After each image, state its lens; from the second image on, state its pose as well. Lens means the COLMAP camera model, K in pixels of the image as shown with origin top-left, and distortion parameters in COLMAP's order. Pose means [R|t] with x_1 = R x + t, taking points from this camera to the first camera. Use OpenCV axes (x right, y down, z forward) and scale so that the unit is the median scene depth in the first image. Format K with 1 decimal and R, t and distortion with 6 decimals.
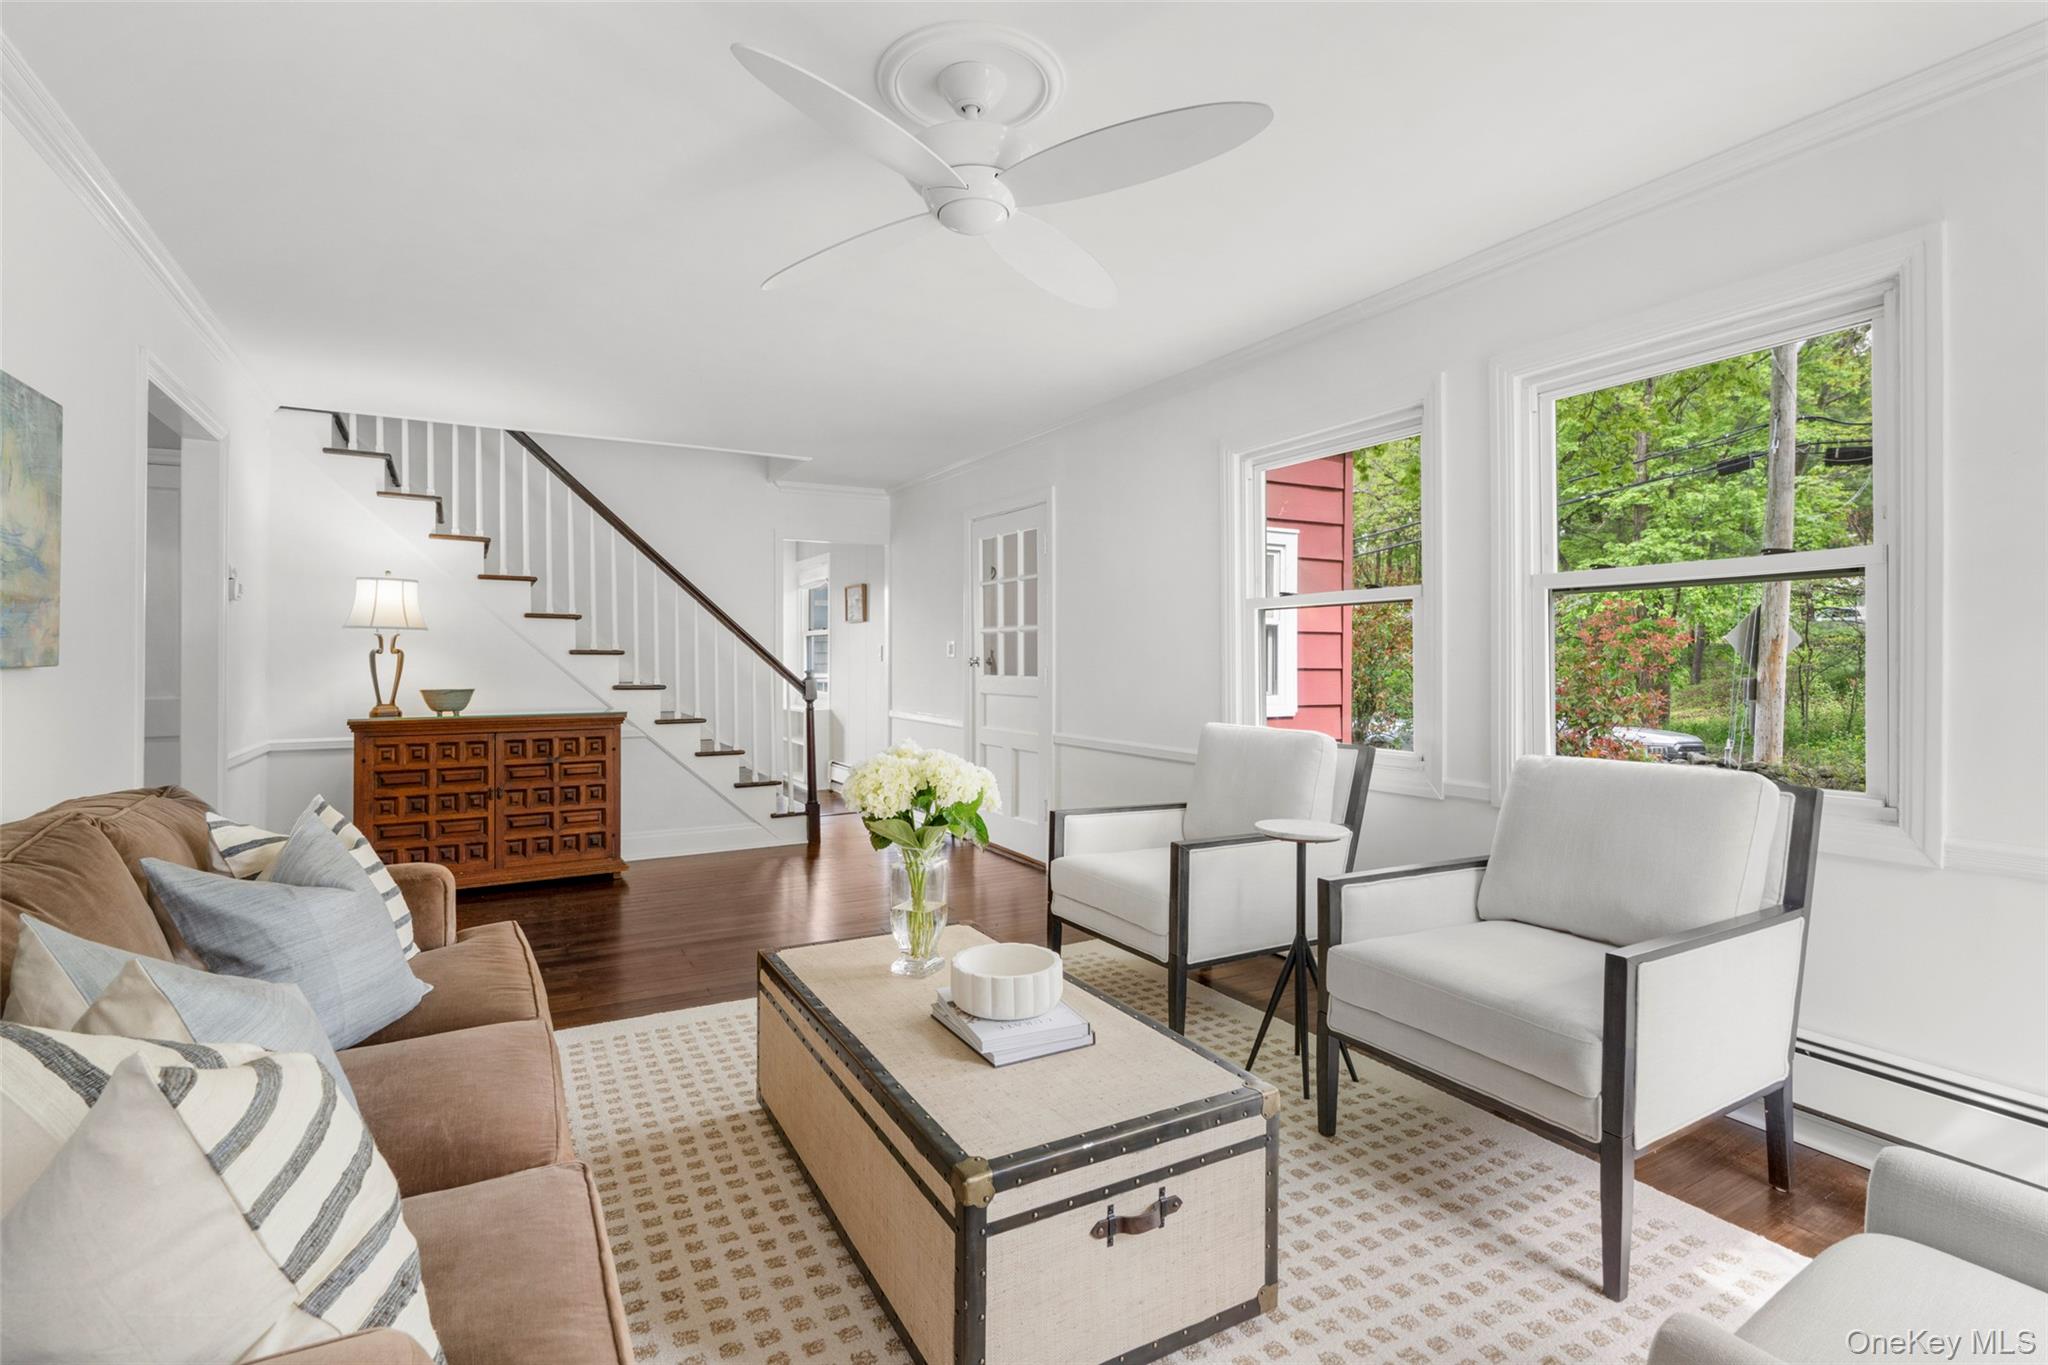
lens RADIAL K [[958.9, 0, 1016.3], [0, 958.9, 666.9], [0, 0, 1]] dist [-0.001839, -0.000100]
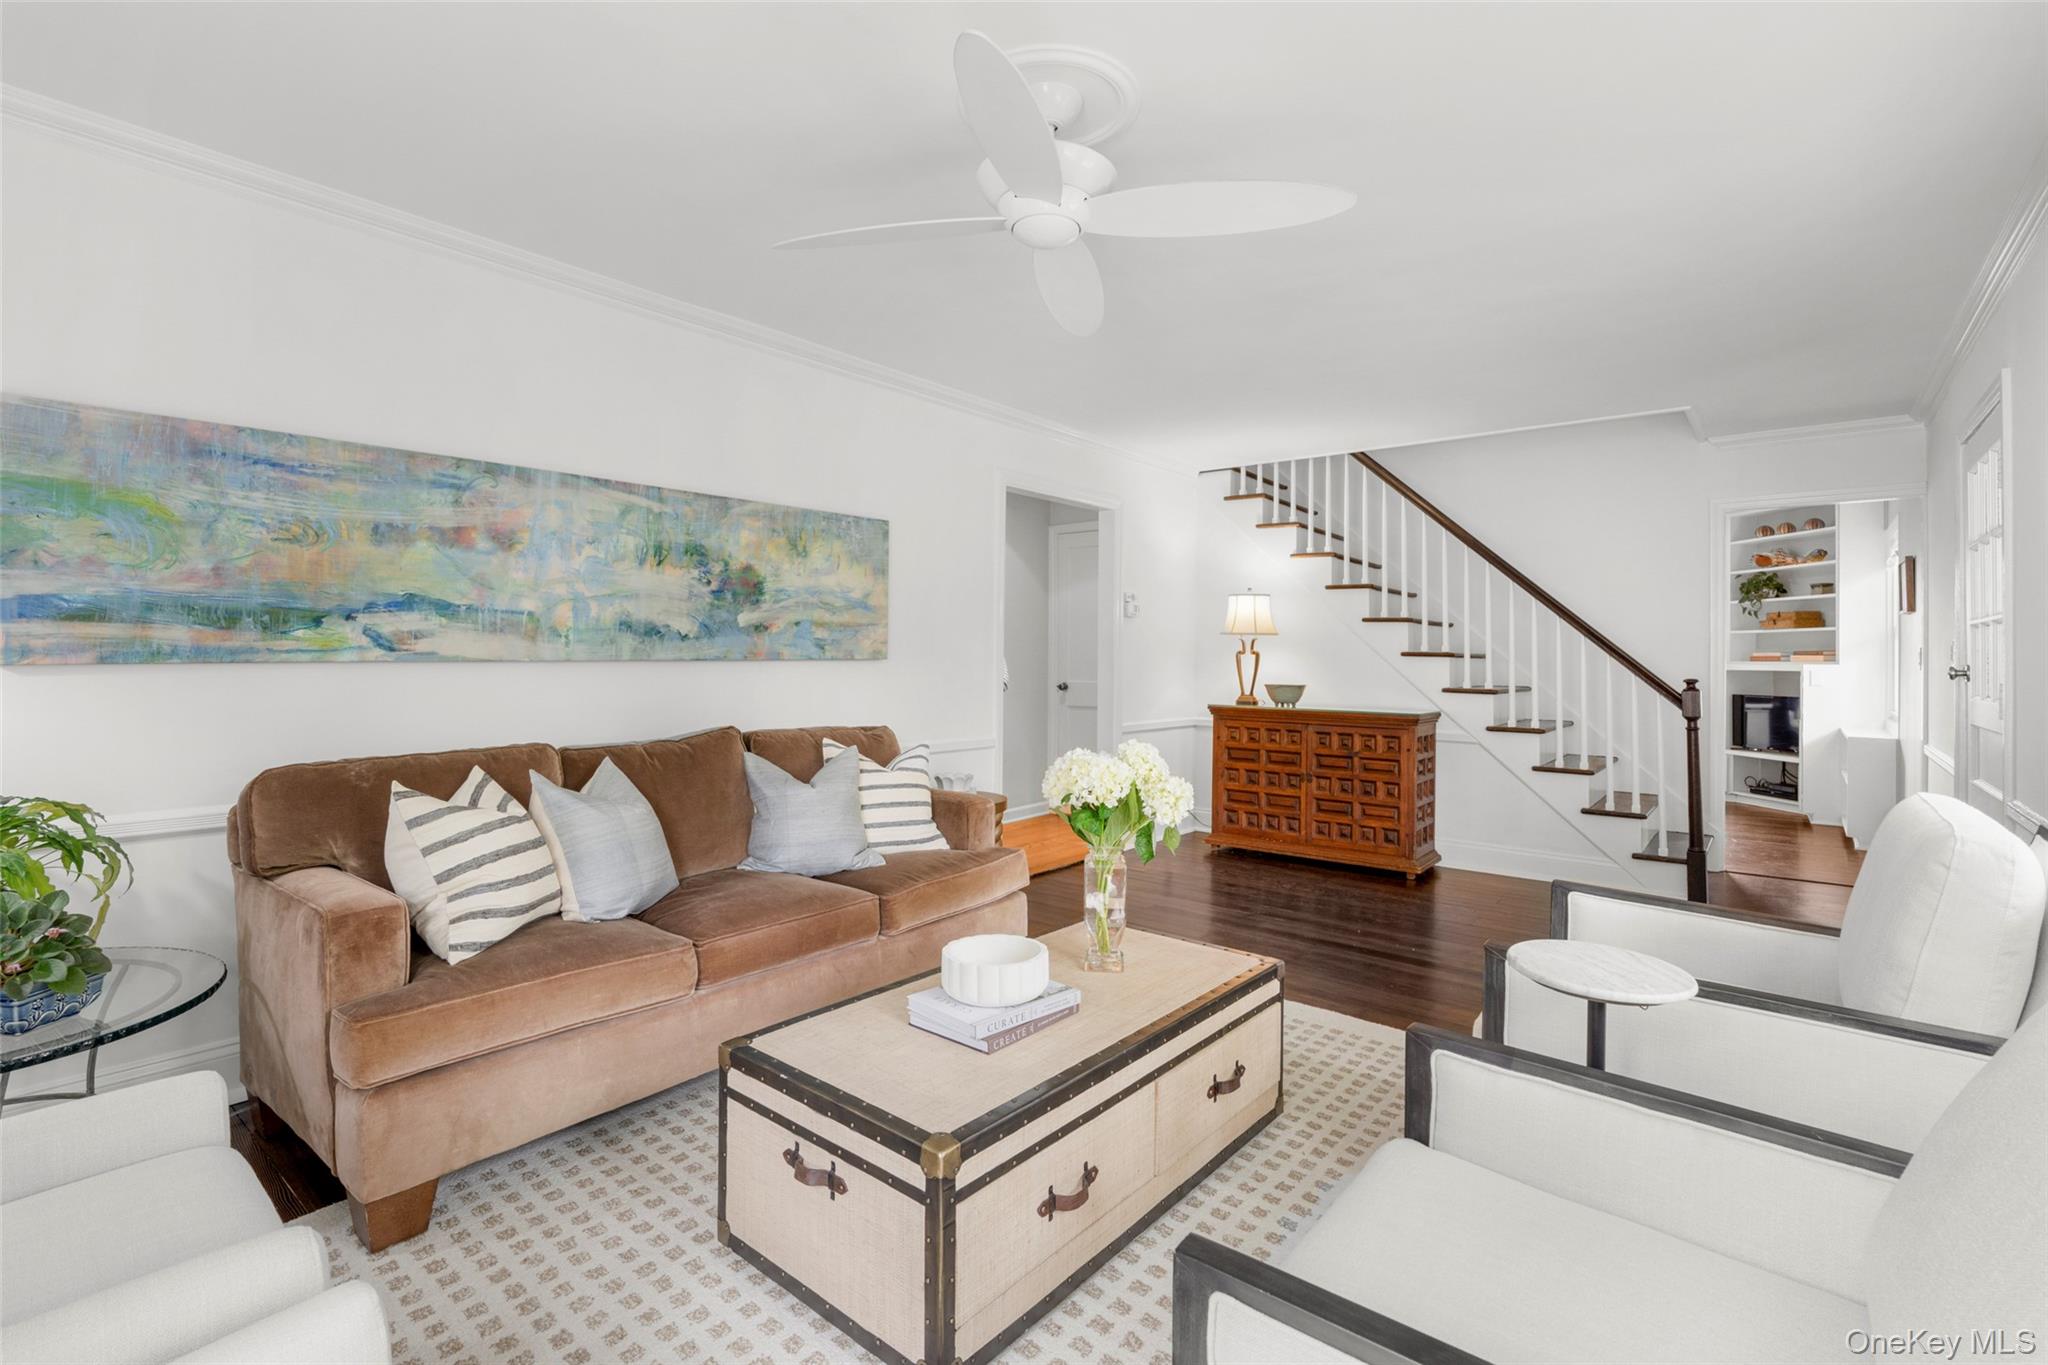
lens RADIAL K [[951.1, 0, 1015.0], [0, 951.1, 680.9], [0, 0, 1]] dist [-0.001346, 0.000567]
pose [[0.353834, 0.030618, -0.934807, 0.404964], [-0.019354, 0.999490, 0.025411, -0.005266], [0.935108, 0.009101, 0.354246, 0.277917]]
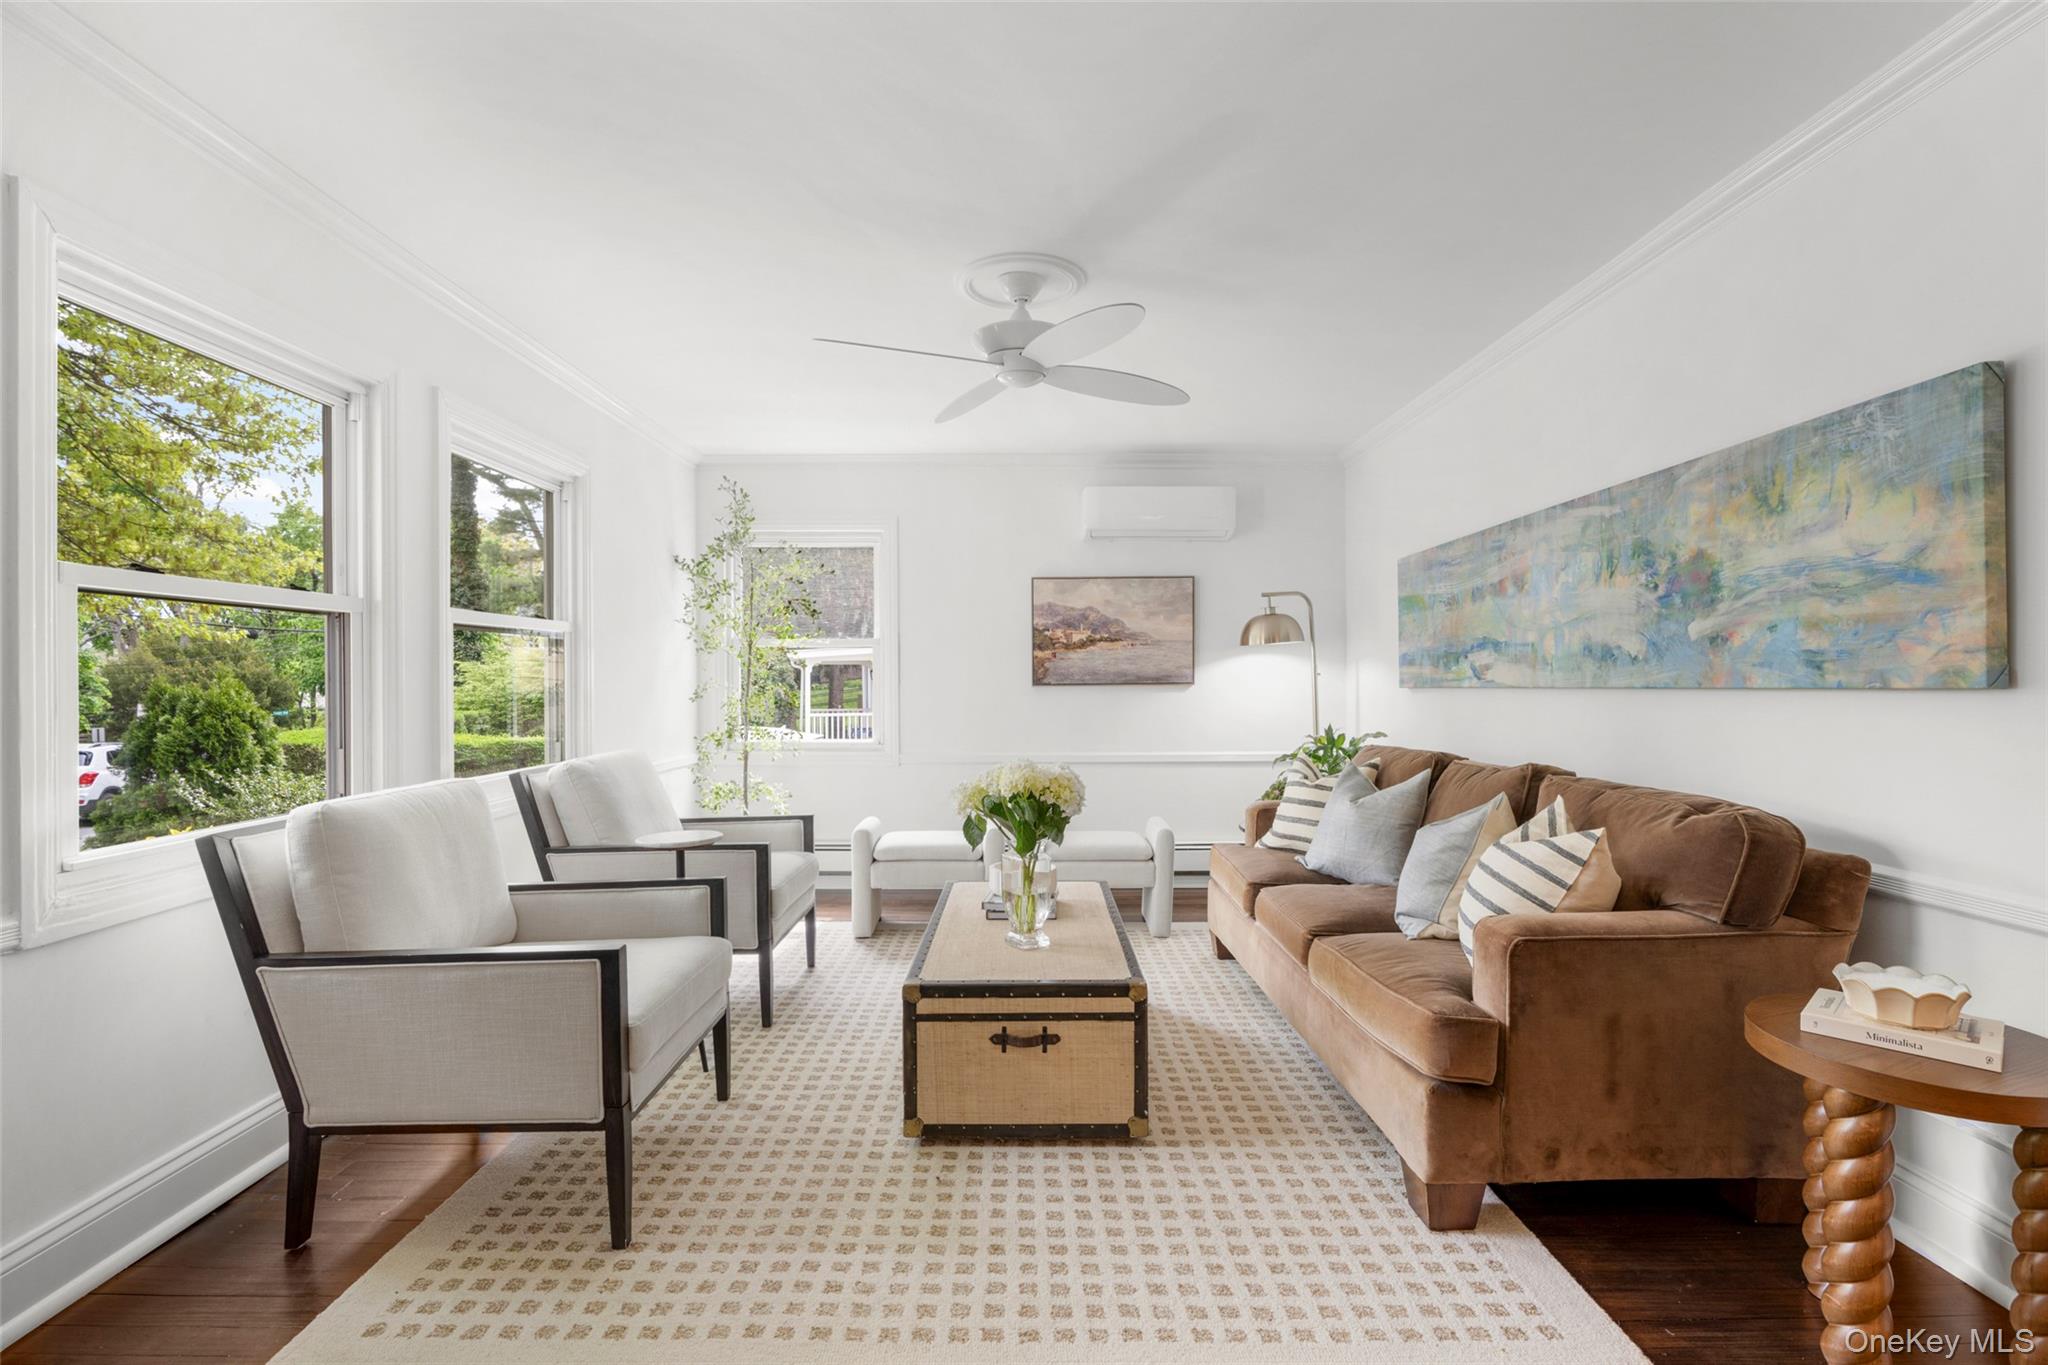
lens RADIAL K [[933.5, 0, 1016.6], [0, 933.5, 701.0], [0, 0, 1]] dist [-0.003723, 0.000181]
pose [[-0.870113, -0.006861, 0.492804, -0.330709], [0.008906, 0.999521, 0.029641, -0.010303], [-0.492771, 0.030180, -0.869635, 1.003650]]
